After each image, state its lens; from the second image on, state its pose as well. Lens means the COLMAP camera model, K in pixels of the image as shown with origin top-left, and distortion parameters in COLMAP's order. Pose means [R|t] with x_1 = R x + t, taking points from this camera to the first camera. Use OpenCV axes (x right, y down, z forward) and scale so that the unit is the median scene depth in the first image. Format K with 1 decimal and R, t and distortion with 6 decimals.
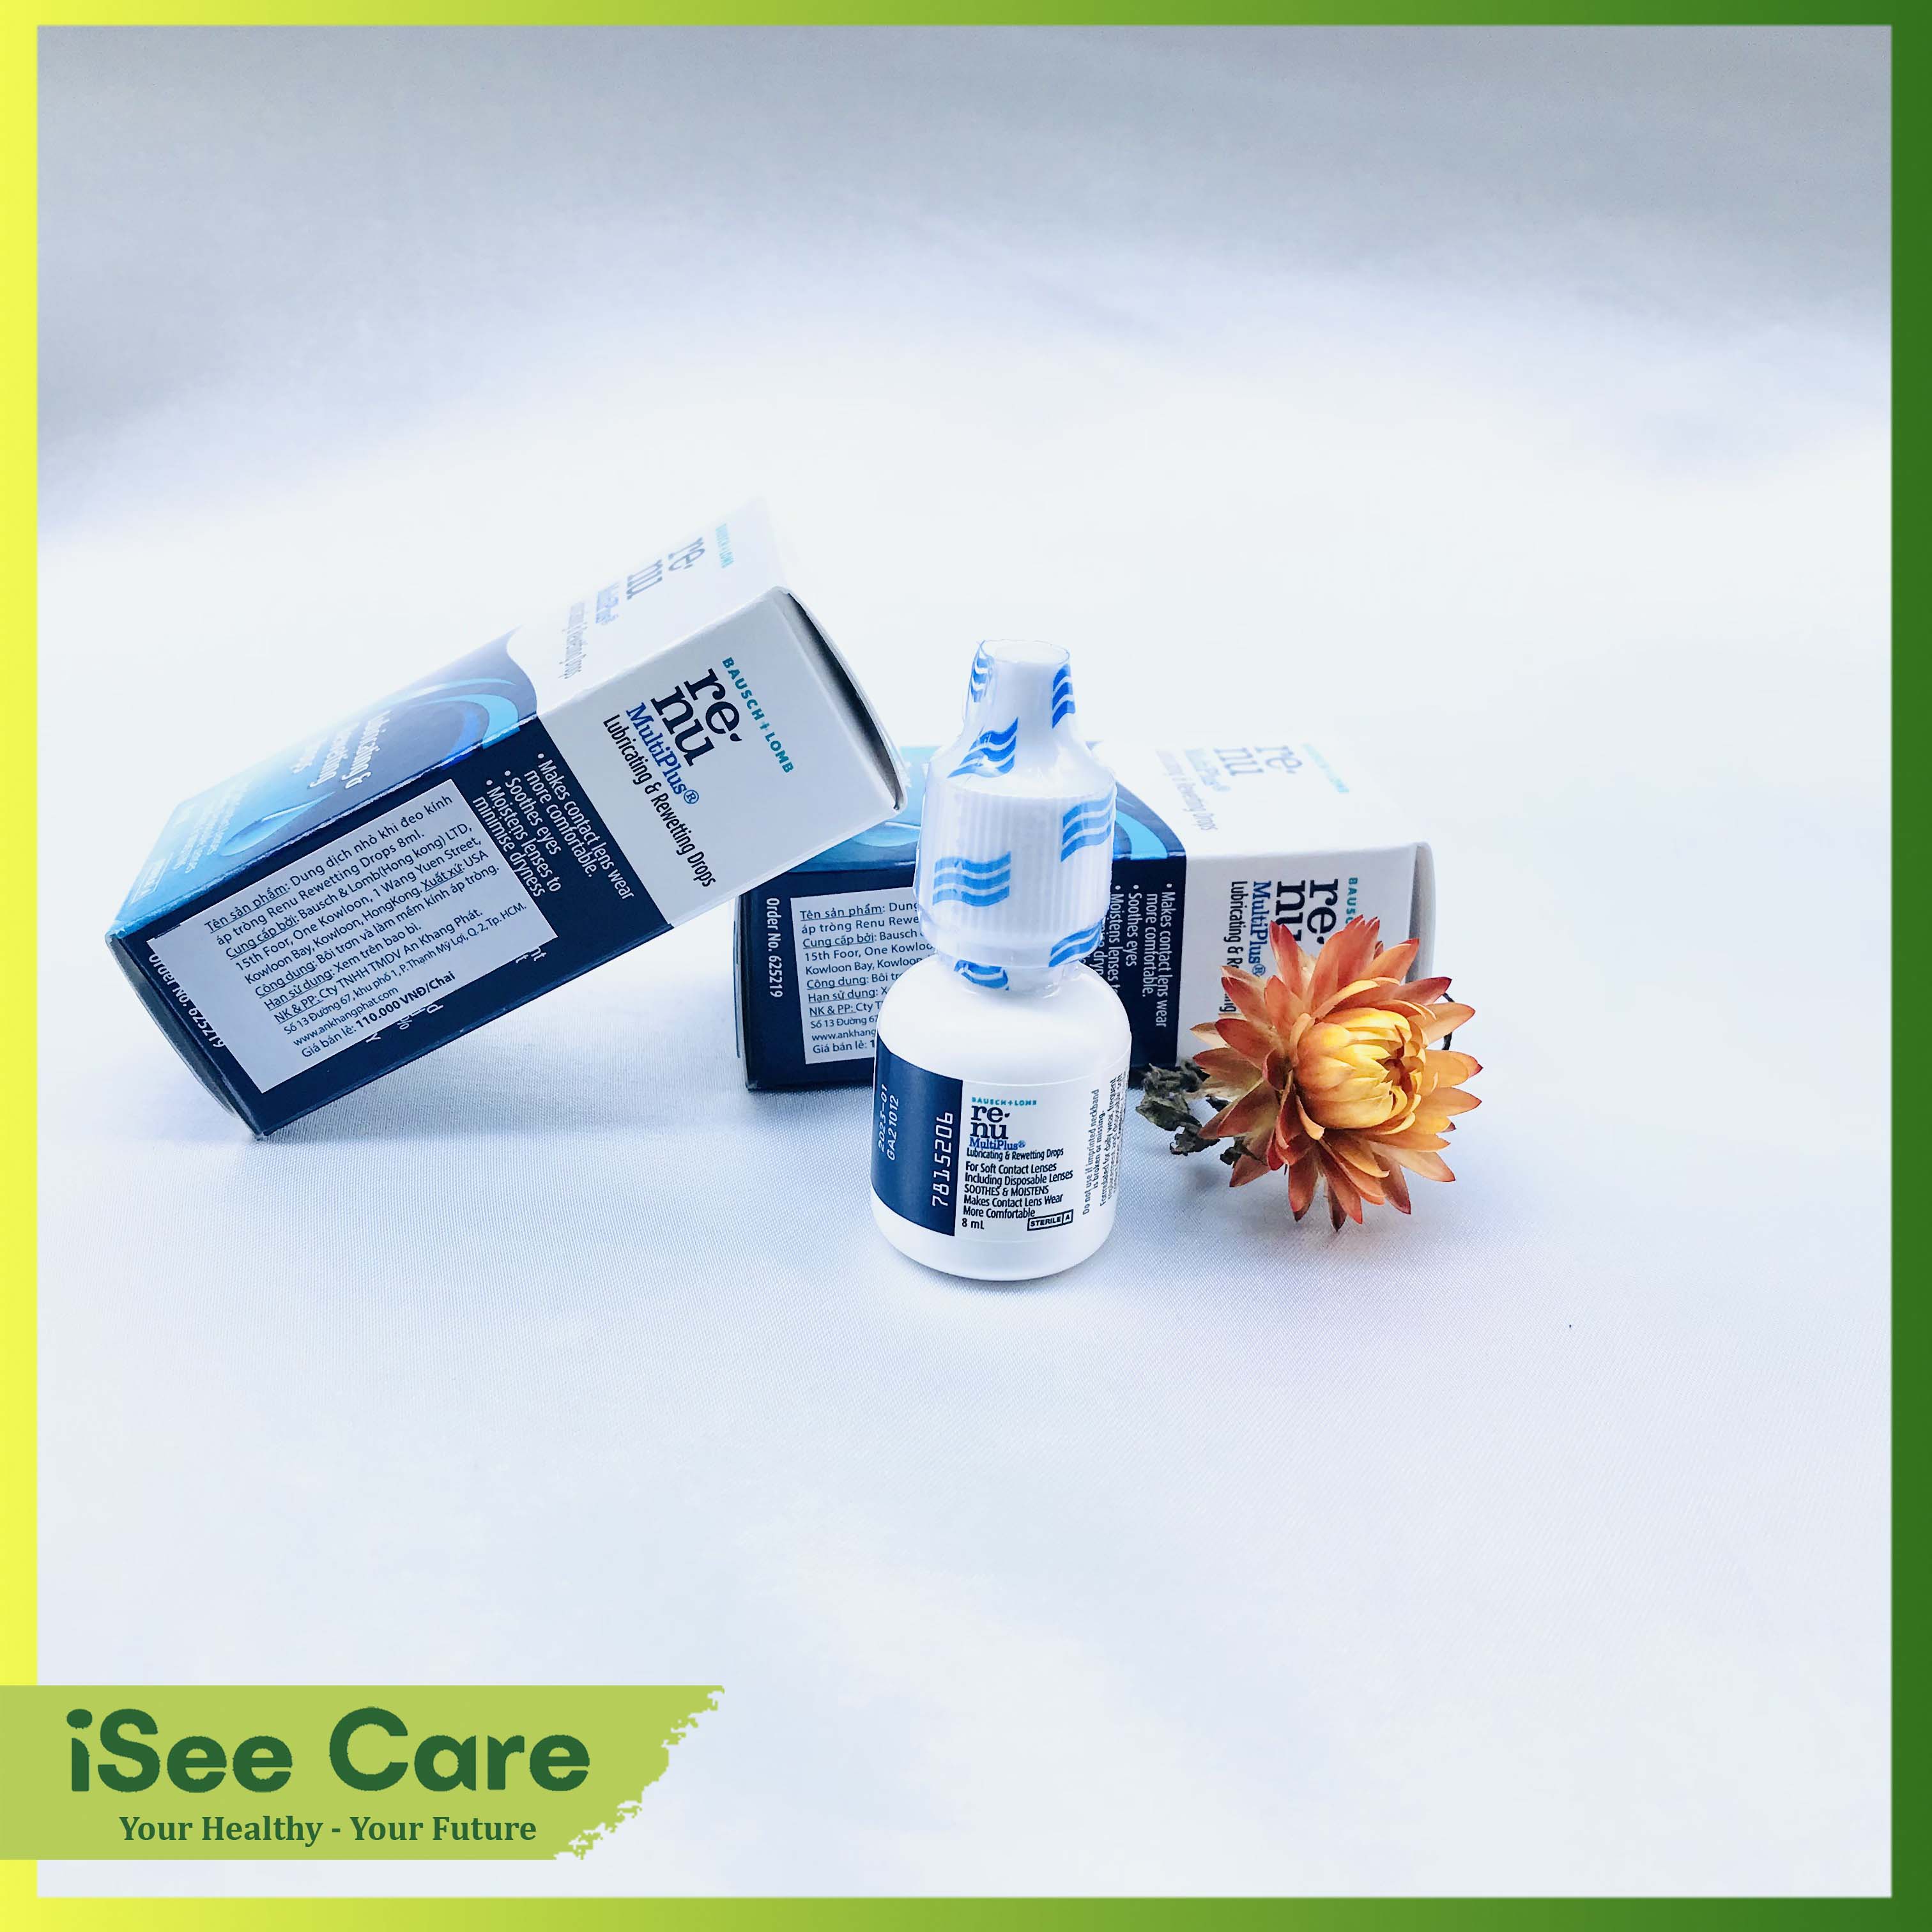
lens RADIAL K [[2076.5, 0, 1014.3], [0, 2076.5, 935.0], [0, 0, 1]] dist [0.083198, 0.000000]
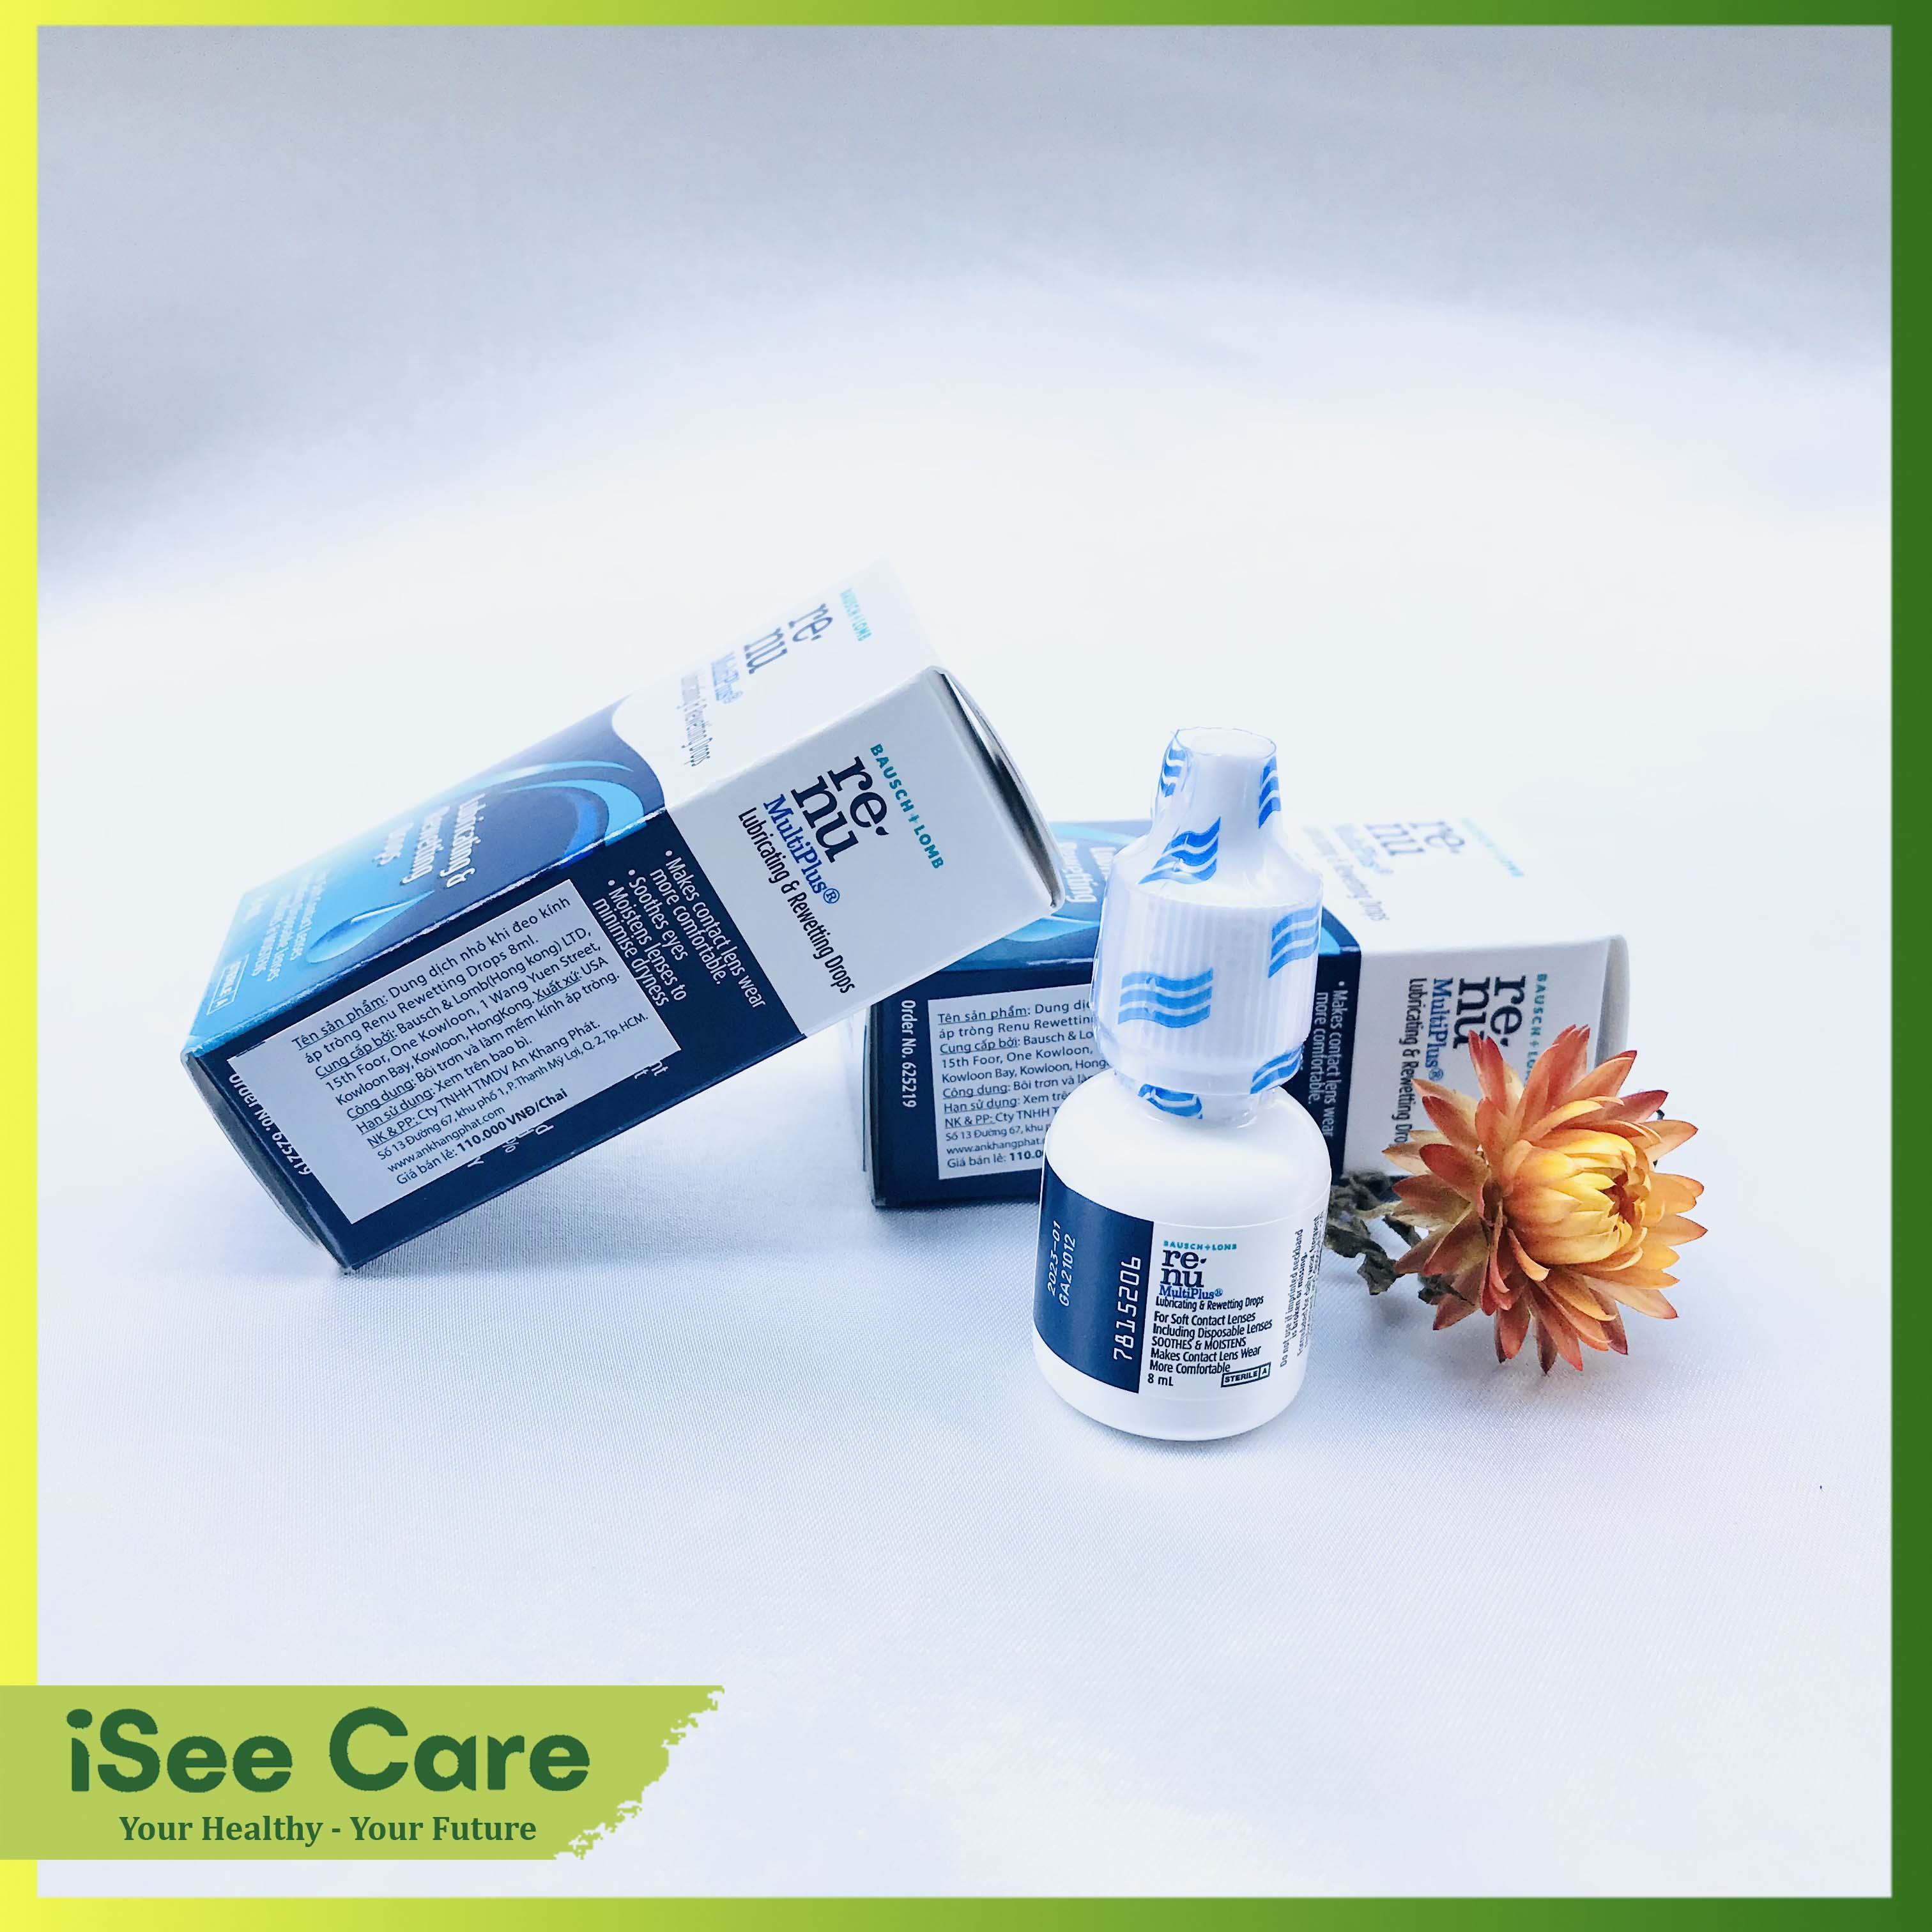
lens RADIAL K [[2076.5, 0, 1001.3], [0, 2076.5, 915.3], [0, 0, 1]] dist [0.083198, 0.000000]
pose [[0.999960, -0.003358, 0.008231, -0.091093], [0.003481, 0.999883, -0.014912, -0.045345], [-0.008180, 0.014940, 0.999855, 0.100512]]
